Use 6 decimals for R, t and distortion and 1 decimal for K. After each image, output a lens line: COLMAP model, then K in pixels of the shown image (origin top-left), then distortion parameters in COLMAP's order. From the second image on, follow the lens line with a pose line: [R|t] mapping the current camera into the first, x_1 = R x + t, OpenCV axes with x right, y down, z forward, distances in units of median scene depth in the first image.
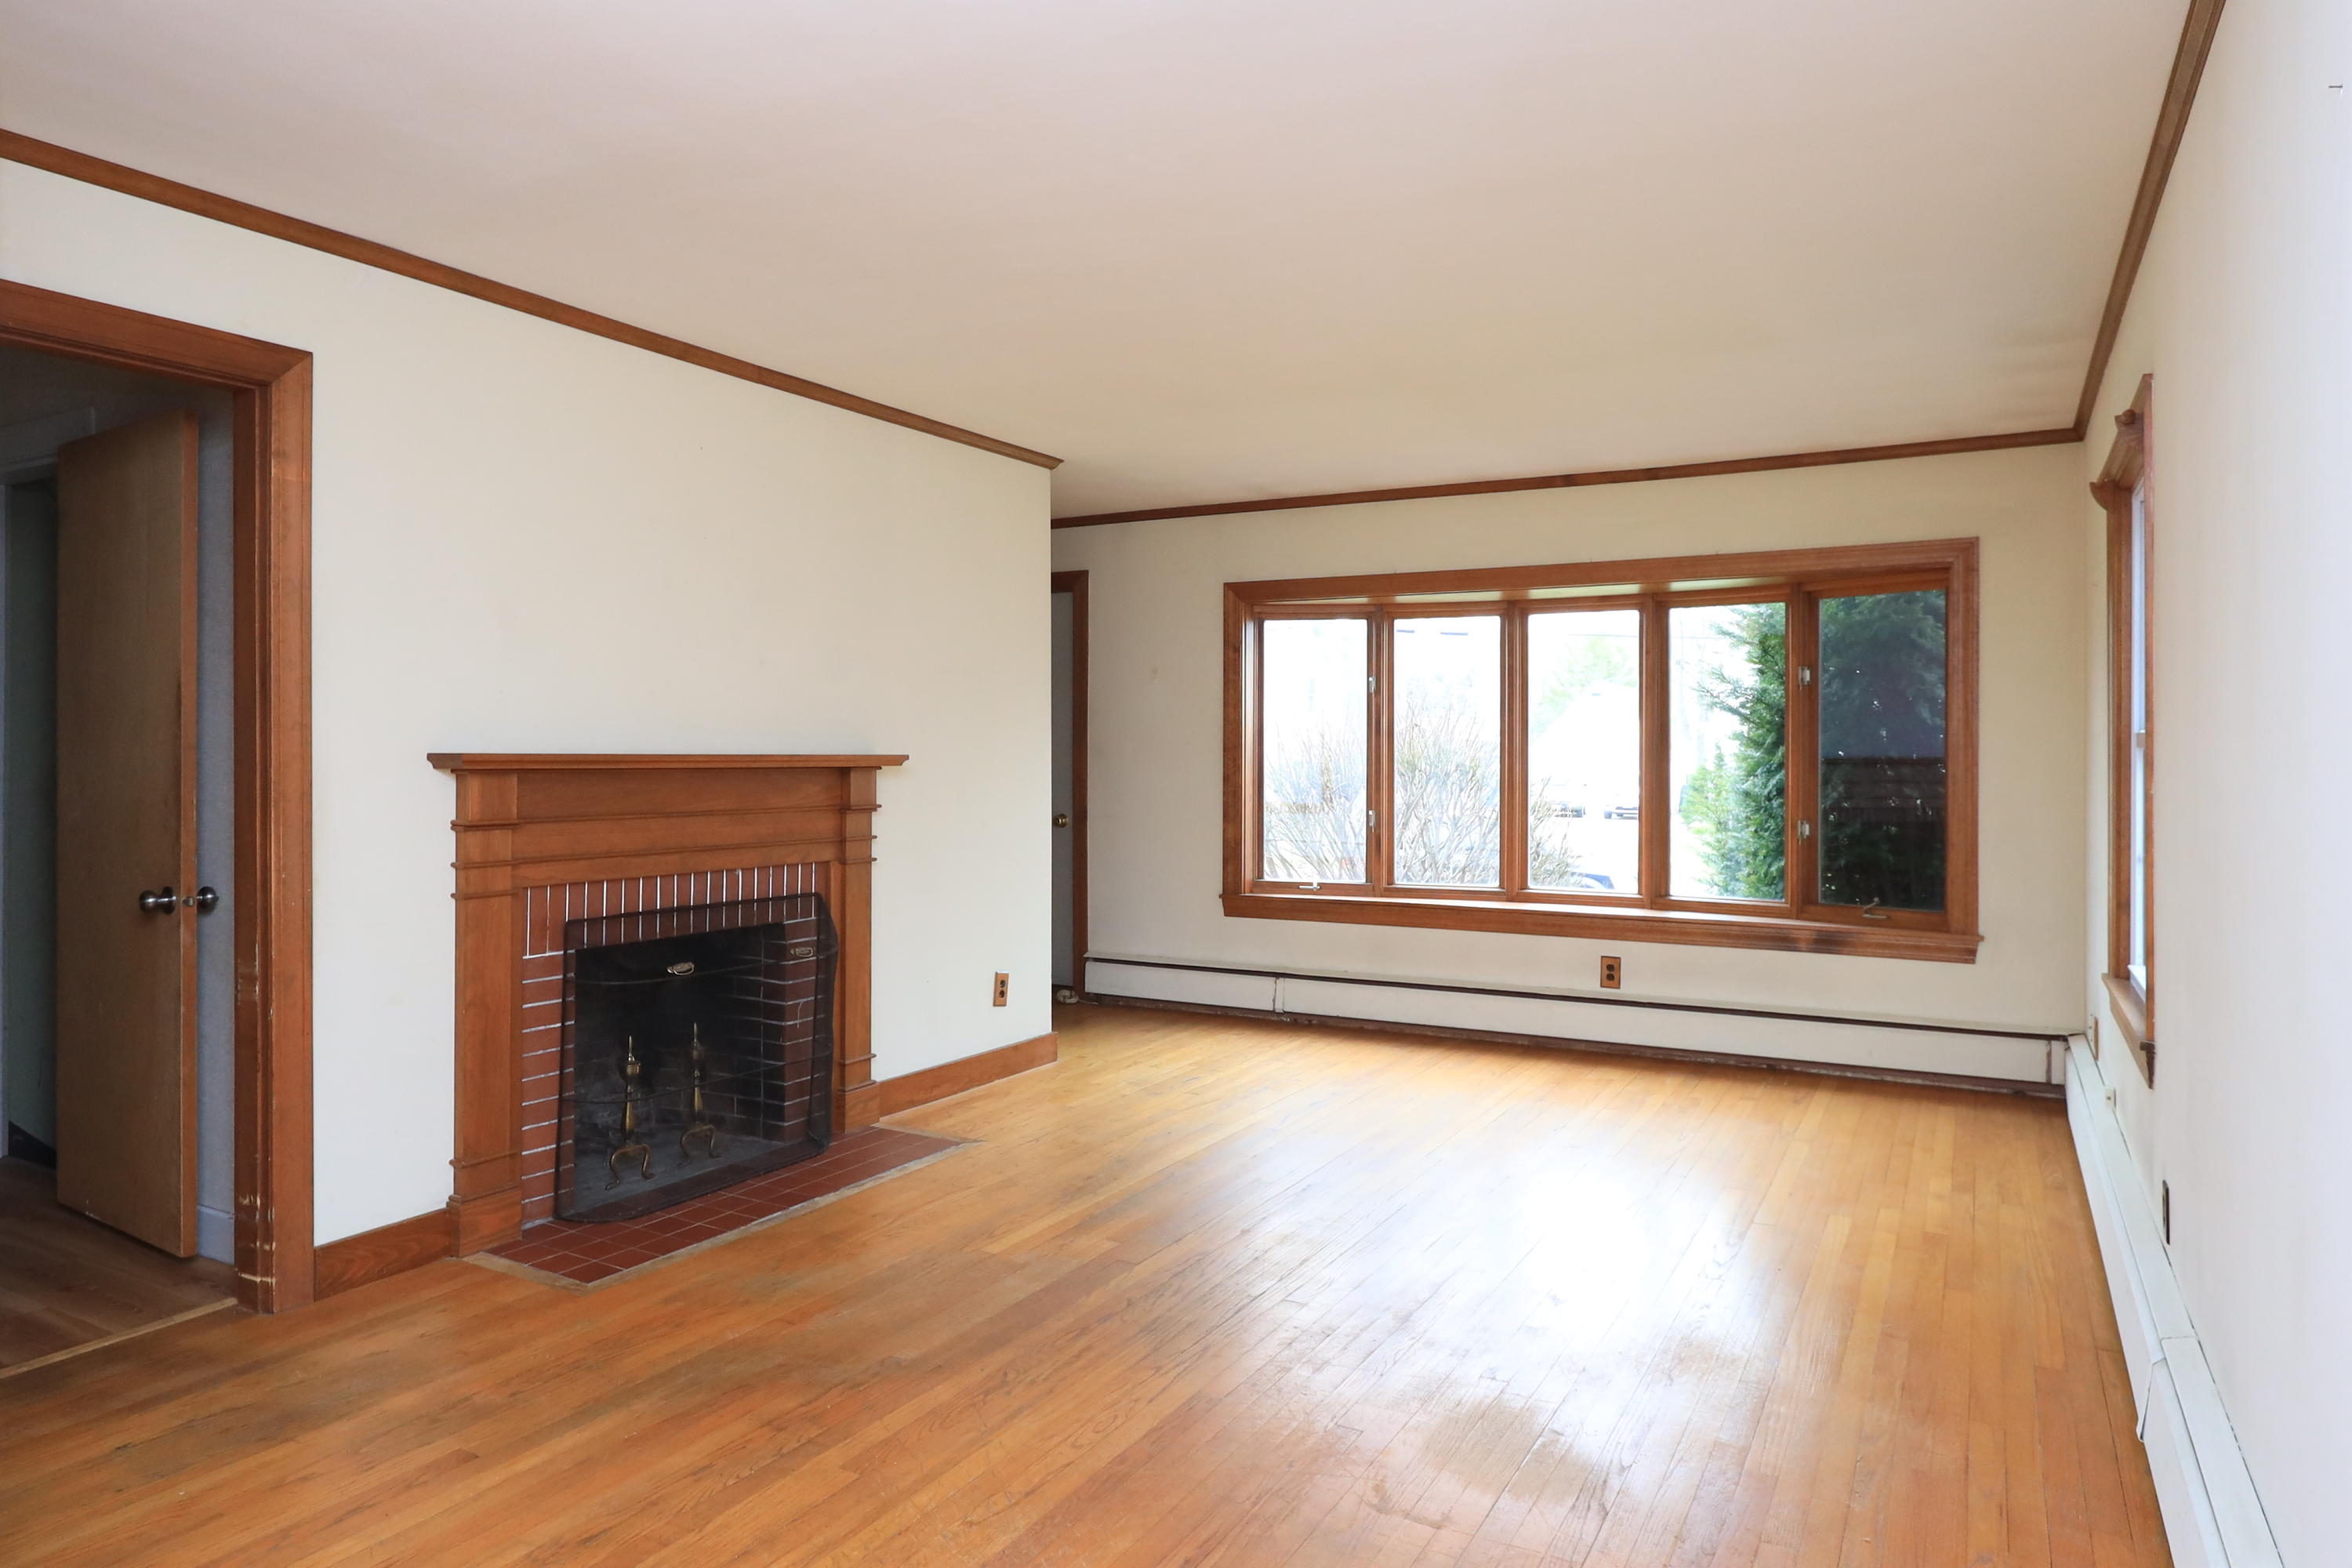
lens RADIAL K [[1472.2, 0, 1175.4], [0, 1472.2, 752.0], [0, 0, 1]] dist [-0.039038, 0.050501]
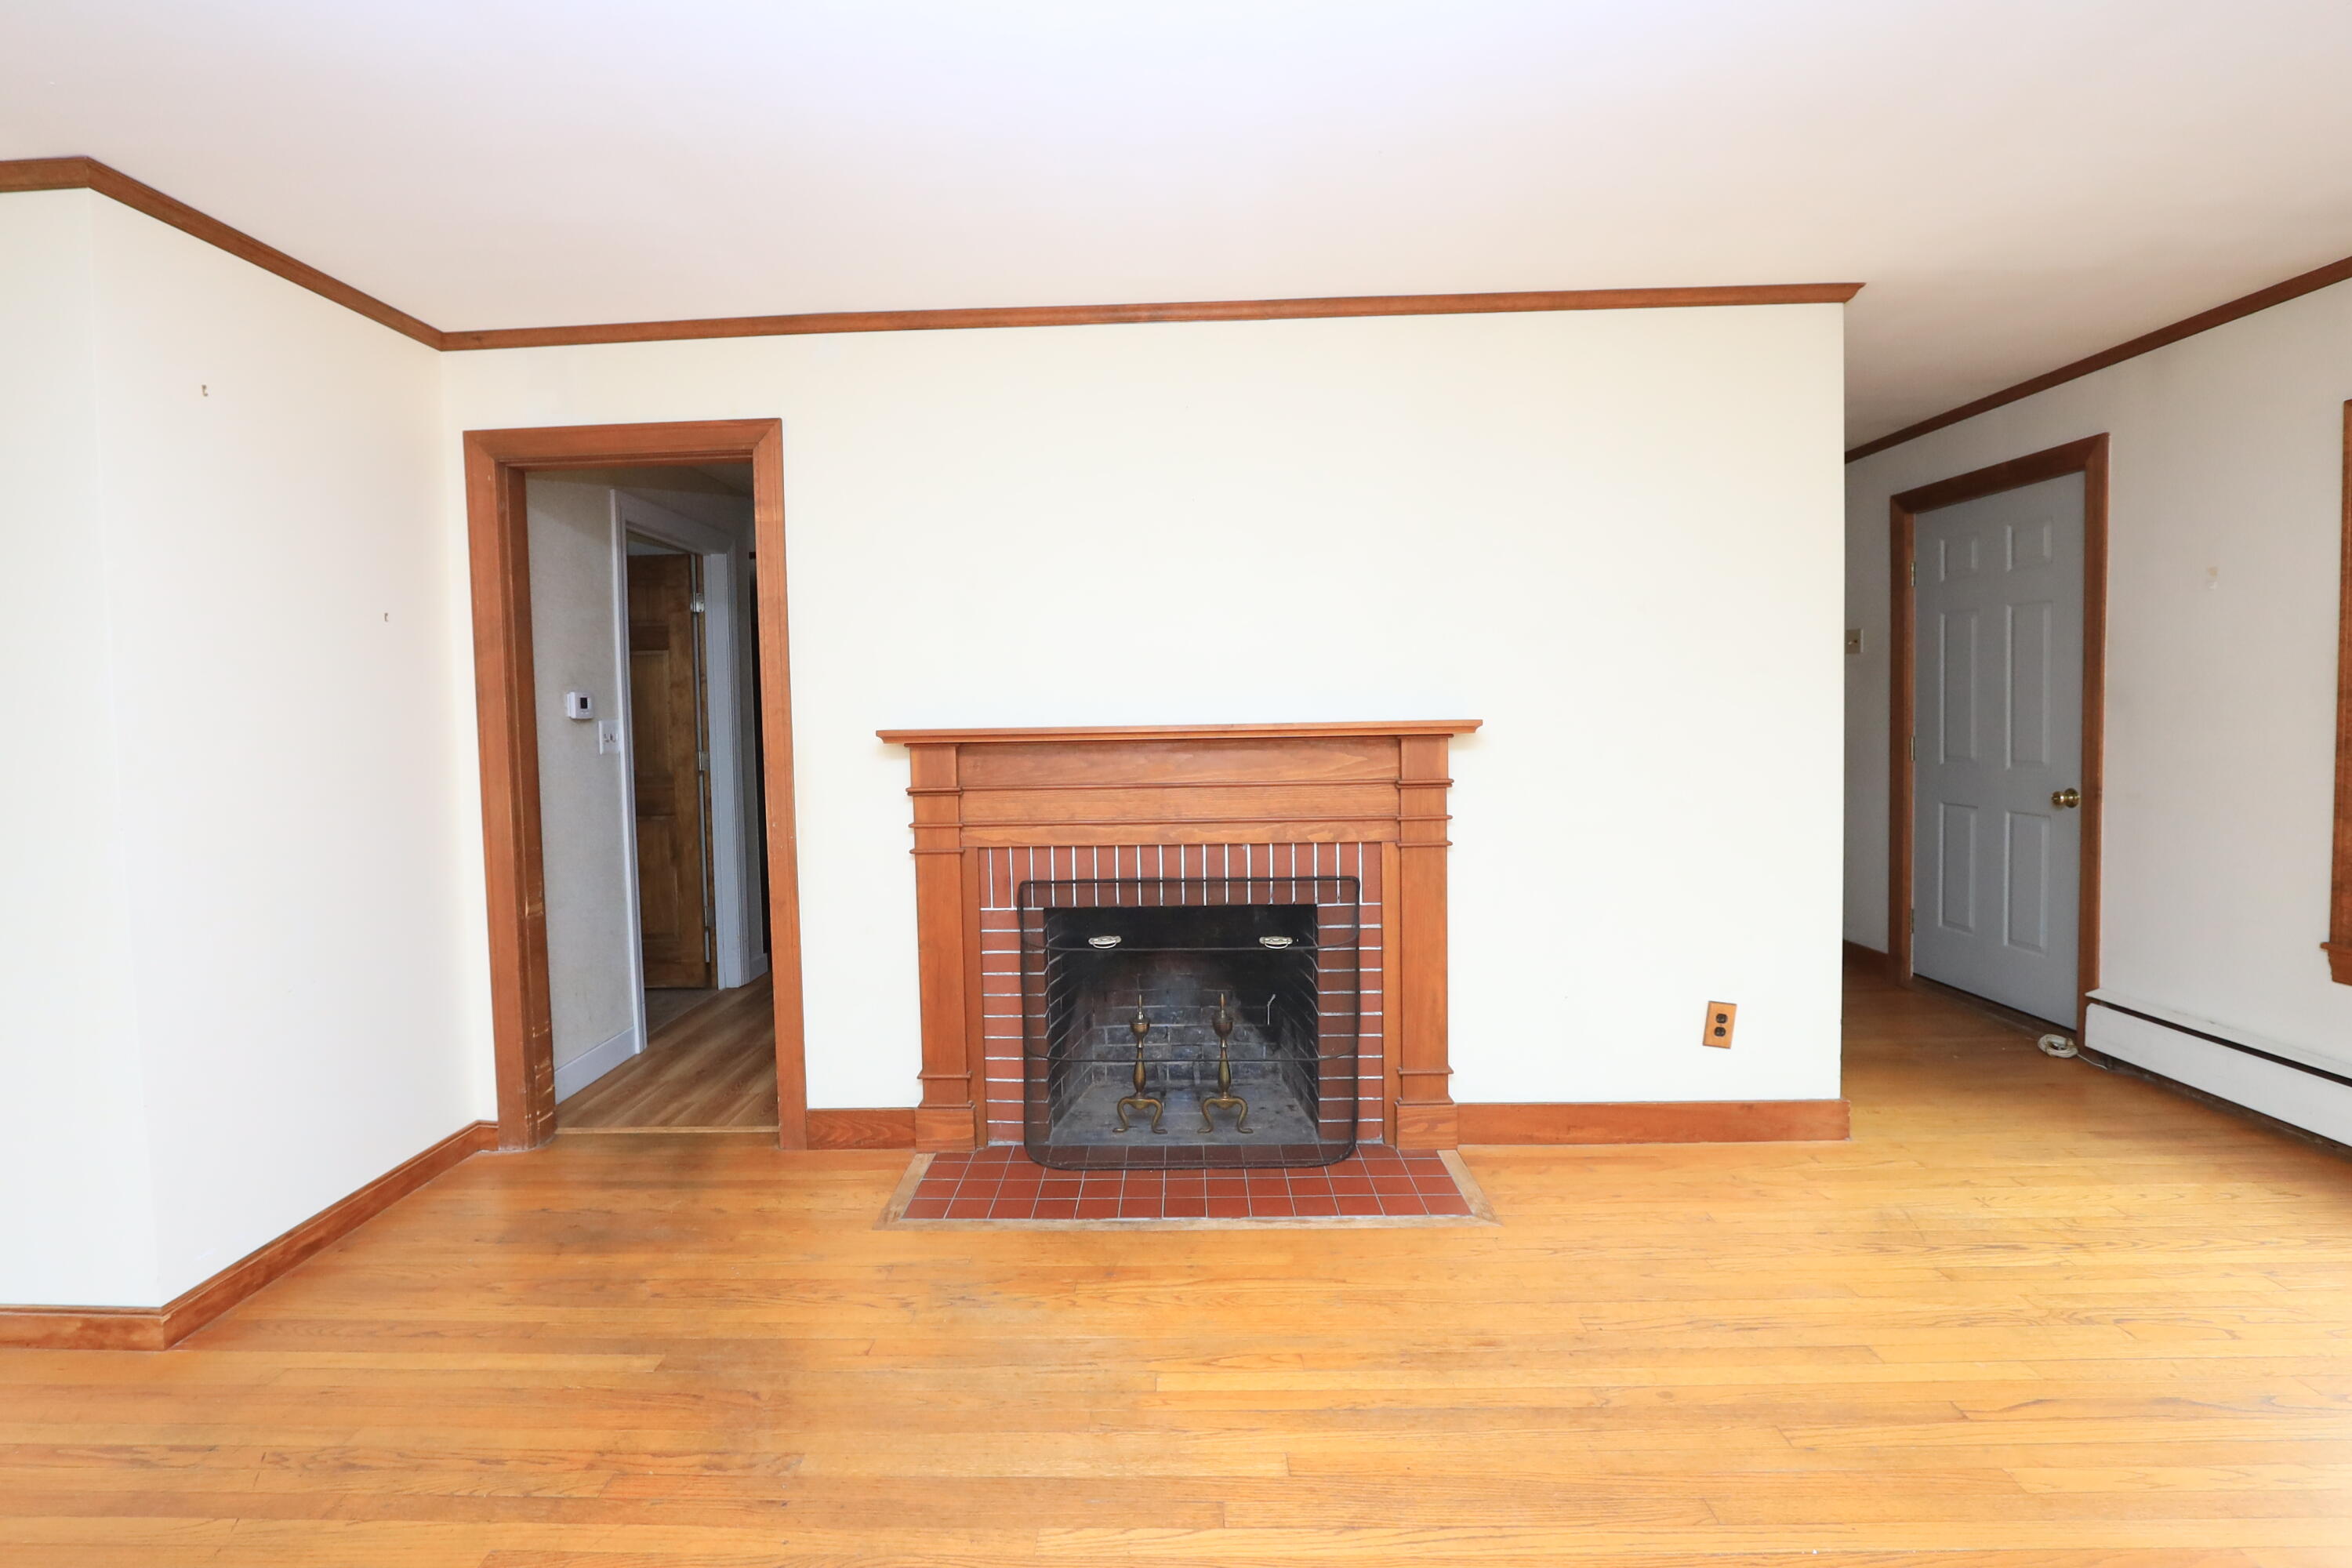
lens RADIAL K [[1067.8, 0, 1170.2], [0, 1067.8, 774.2], [0, 0, 1]] dist [-0.017320, 0.000951]
pose [[0.458301, 0.032028, -0.888220, 0.326684], [0.022177, 0.998627, 0.047452, 0.000205], [0.888520, -0.041445, 0.456962, 0.708074]]
